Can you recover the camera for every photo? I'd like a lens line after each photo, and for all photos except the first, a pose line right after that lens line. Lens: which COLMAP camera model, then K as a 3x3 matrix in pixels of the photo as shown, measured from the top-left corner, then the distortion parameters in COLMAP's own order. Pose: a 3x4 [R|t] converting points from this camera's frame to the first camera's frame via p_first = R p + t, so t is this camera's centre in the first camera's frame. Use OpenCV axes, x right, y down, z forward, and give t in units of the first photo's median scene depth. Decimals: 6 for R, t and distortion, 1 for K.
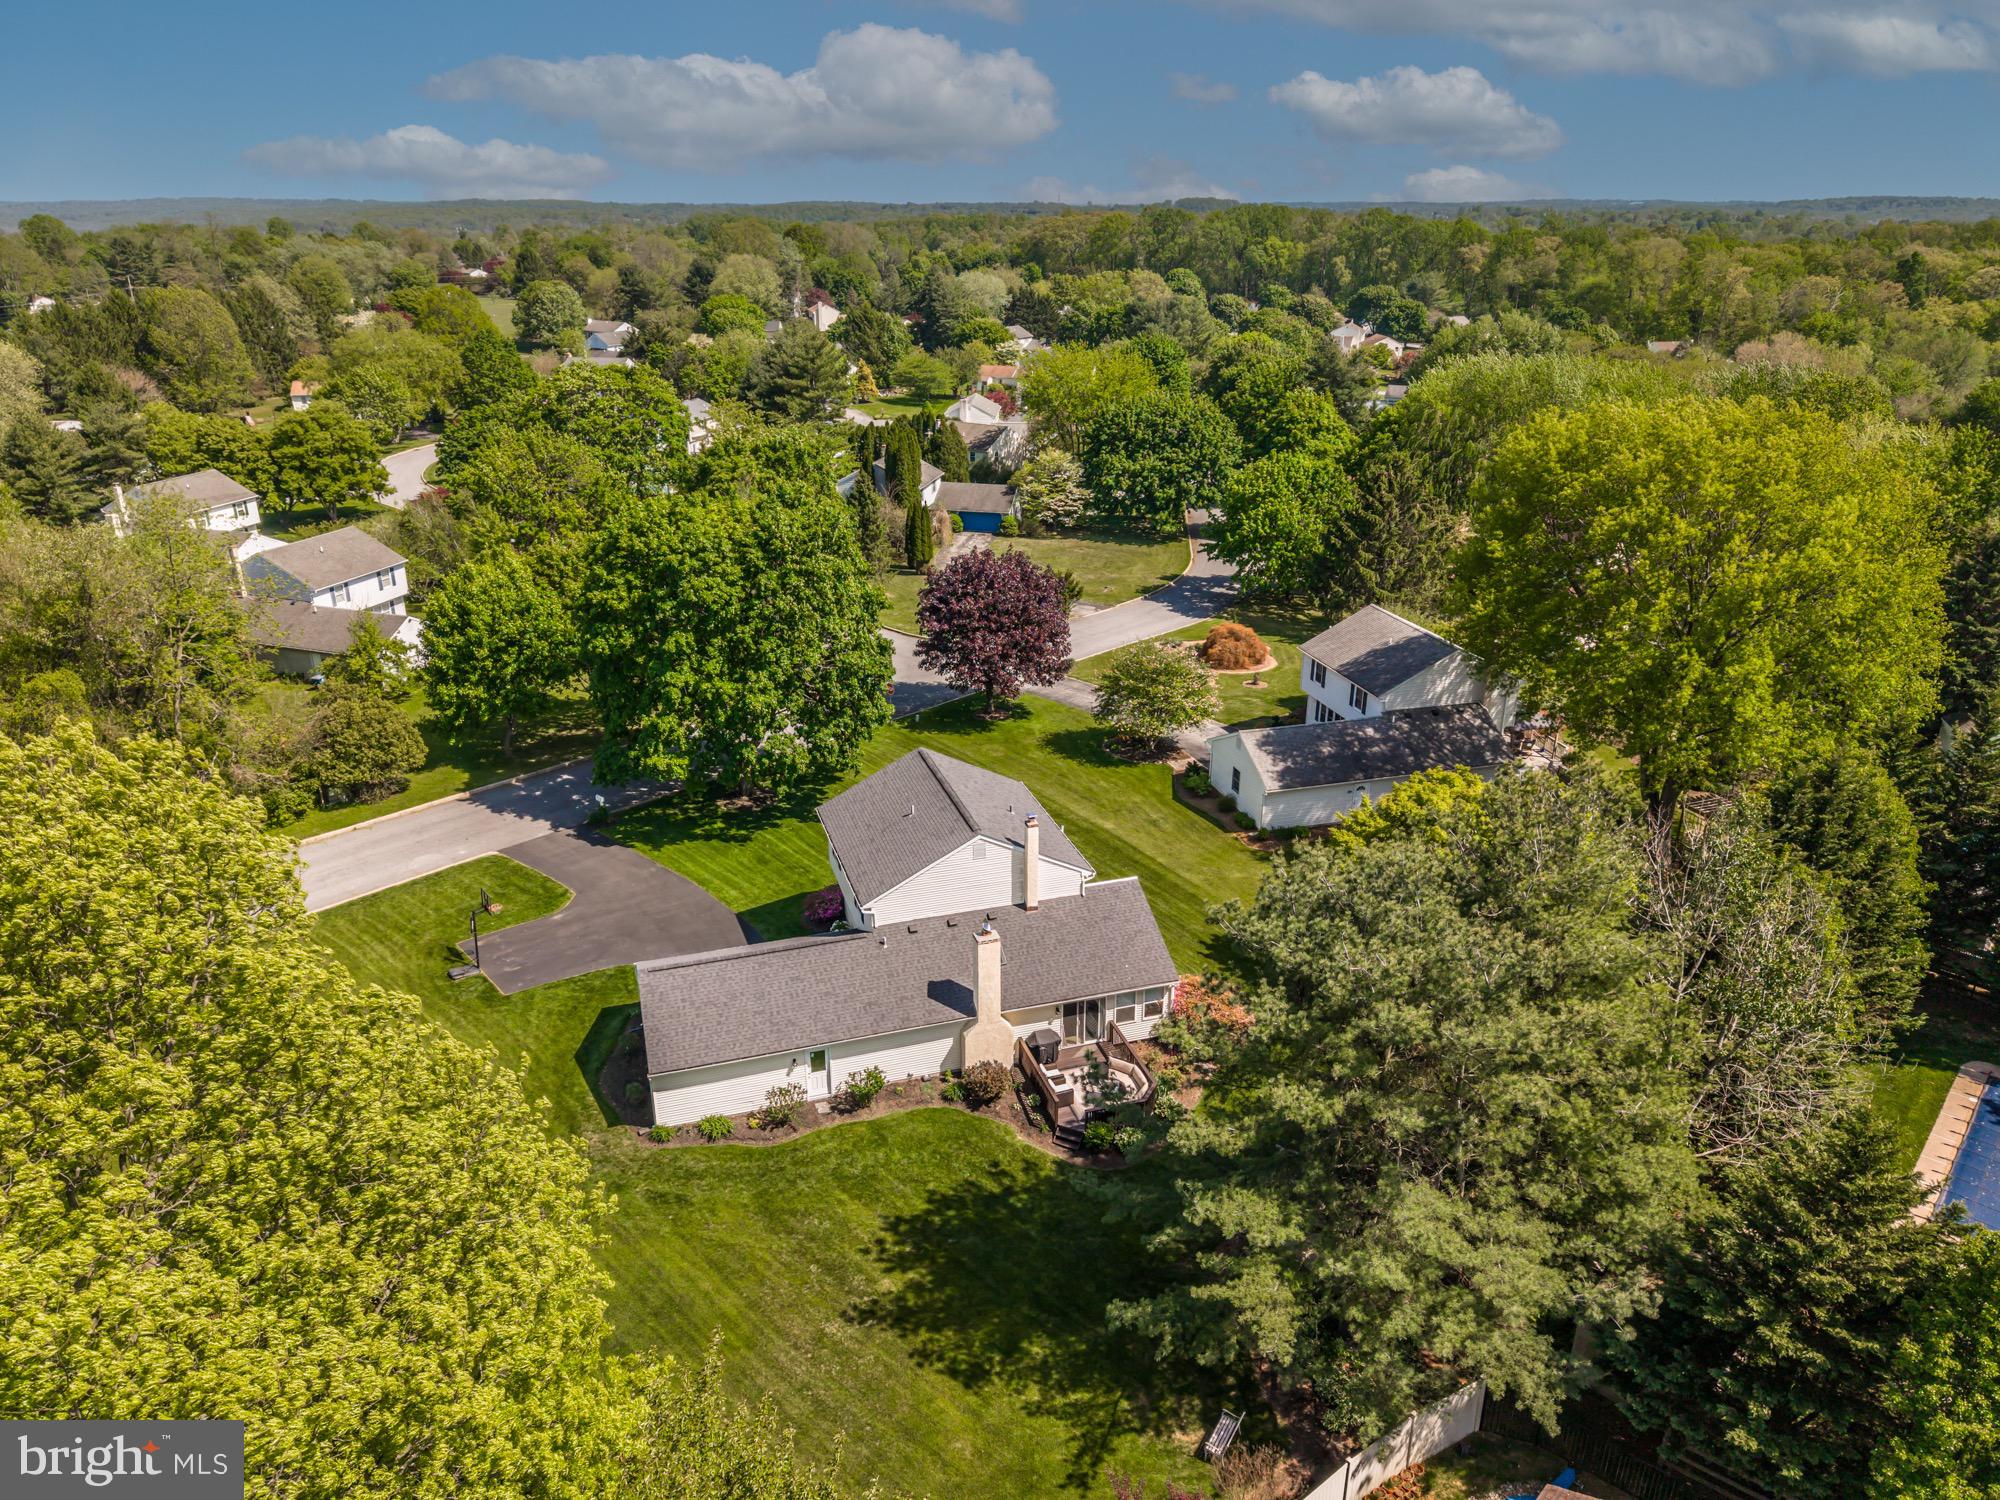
lens RADIAL K [[1358.1, 0, 1003.3], [0, 1358.1, 678.5], [0, 0, 1]] dist [0.022778, -0.002939]
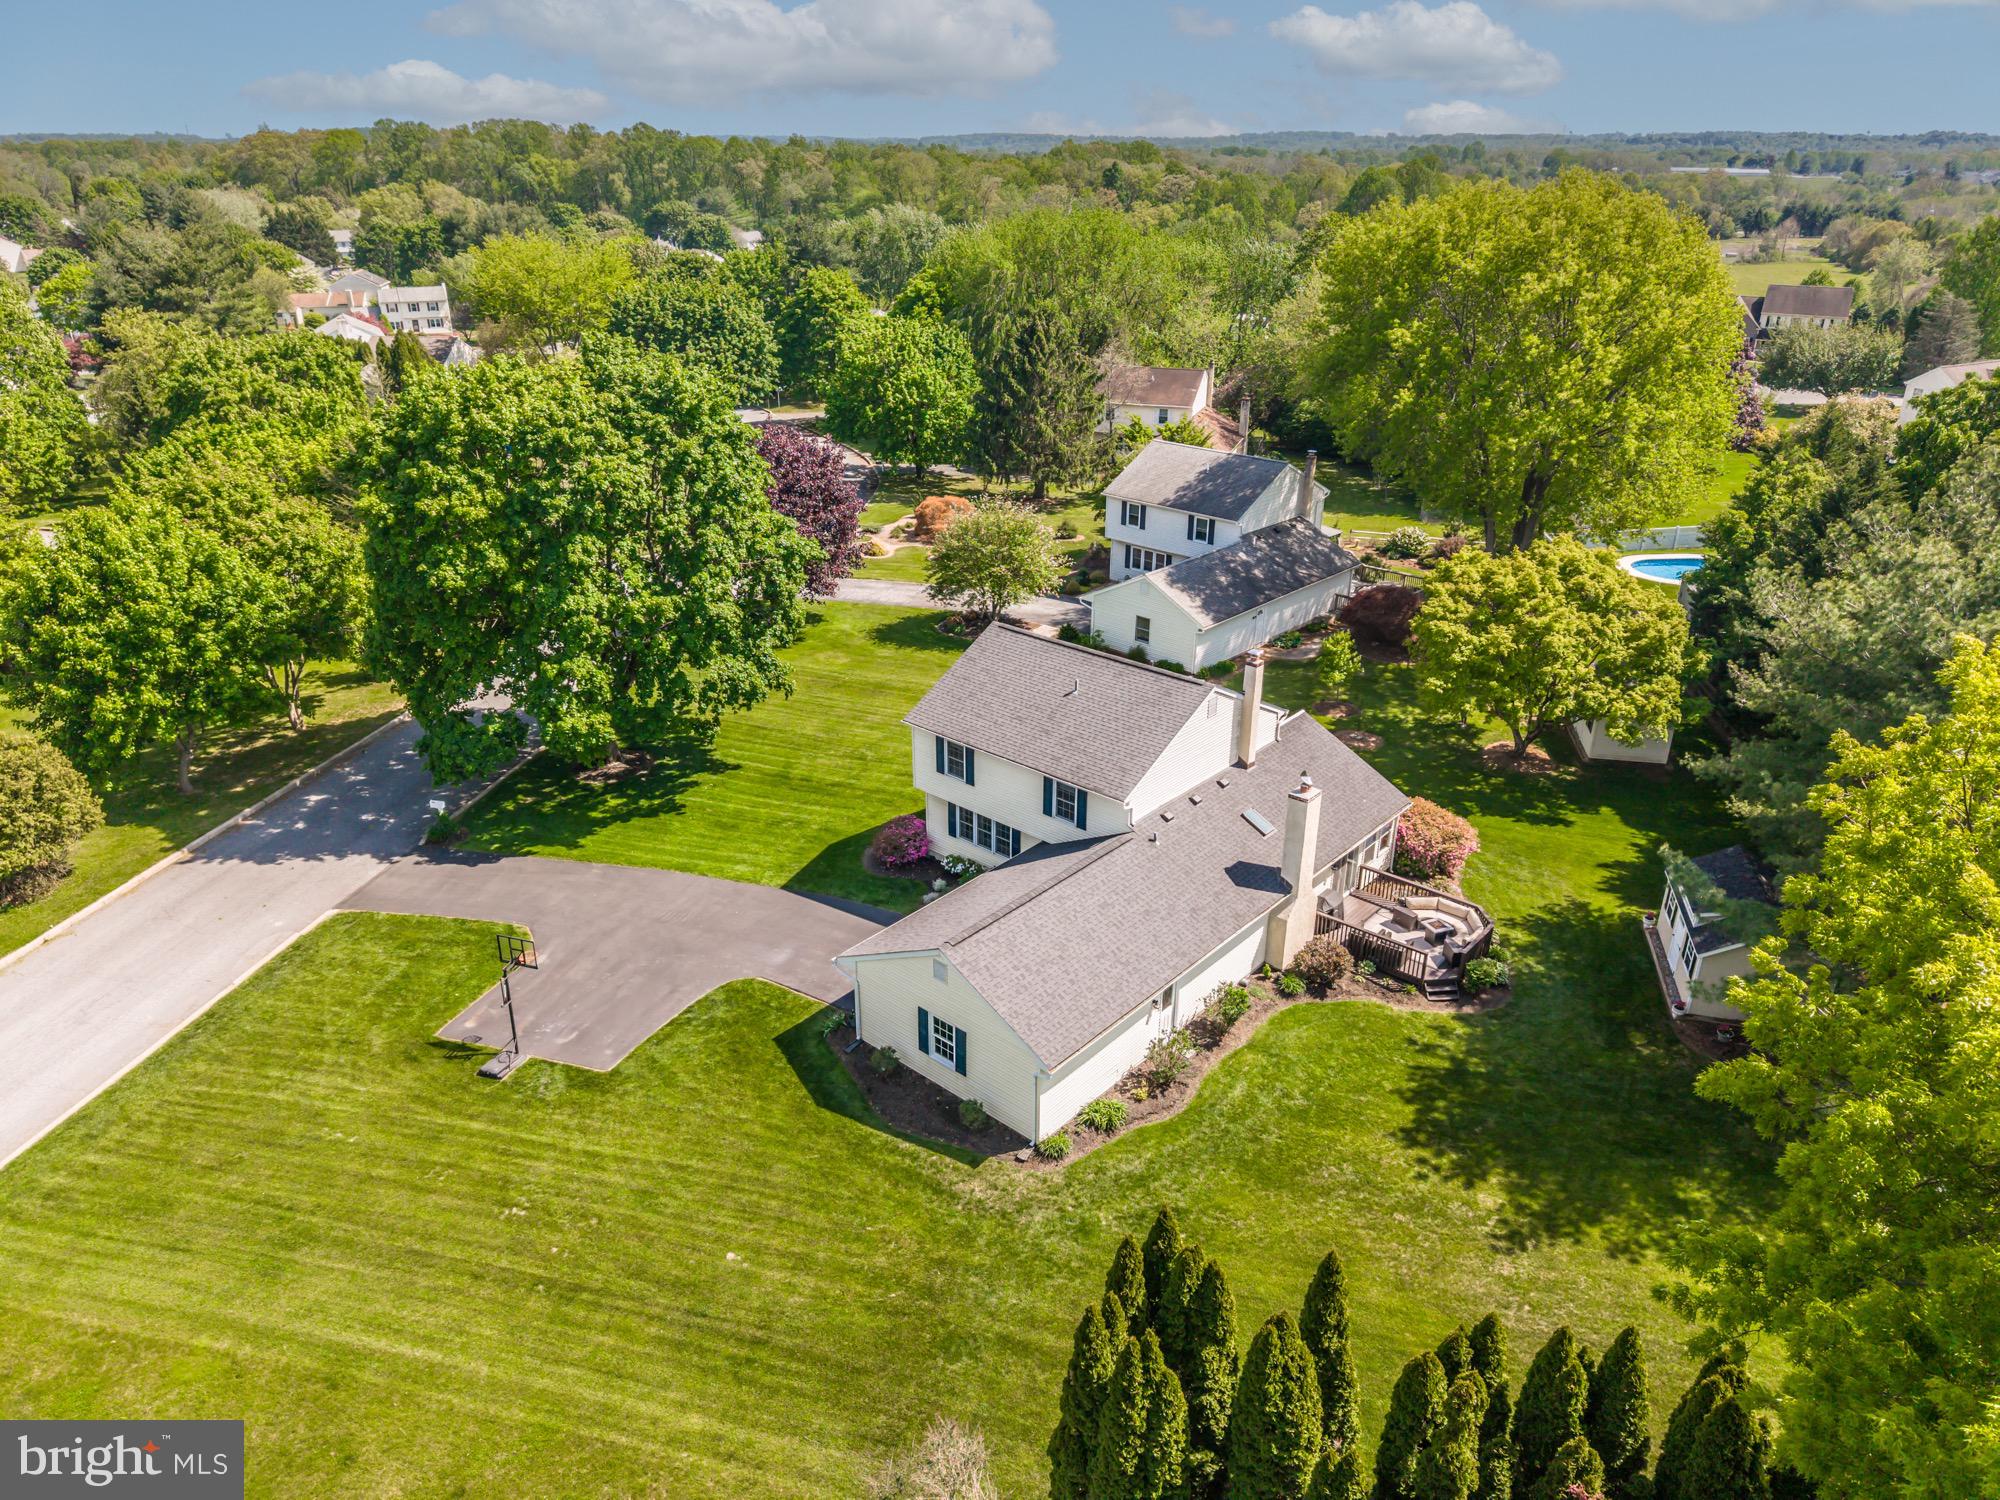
lens RADIAL K [[1355.5, 0, 993.4], [0, 1355.5, 701.3], [0, 0, 1]] dist [0.006593, -0.001356]
pose [[0.859644, -0.196661, 0.471526, -0.391909], [0.168263, 0.980435, 0.102151, 0.013577], [-0.482390, -0.008473, 0.875916, 0.260998]]
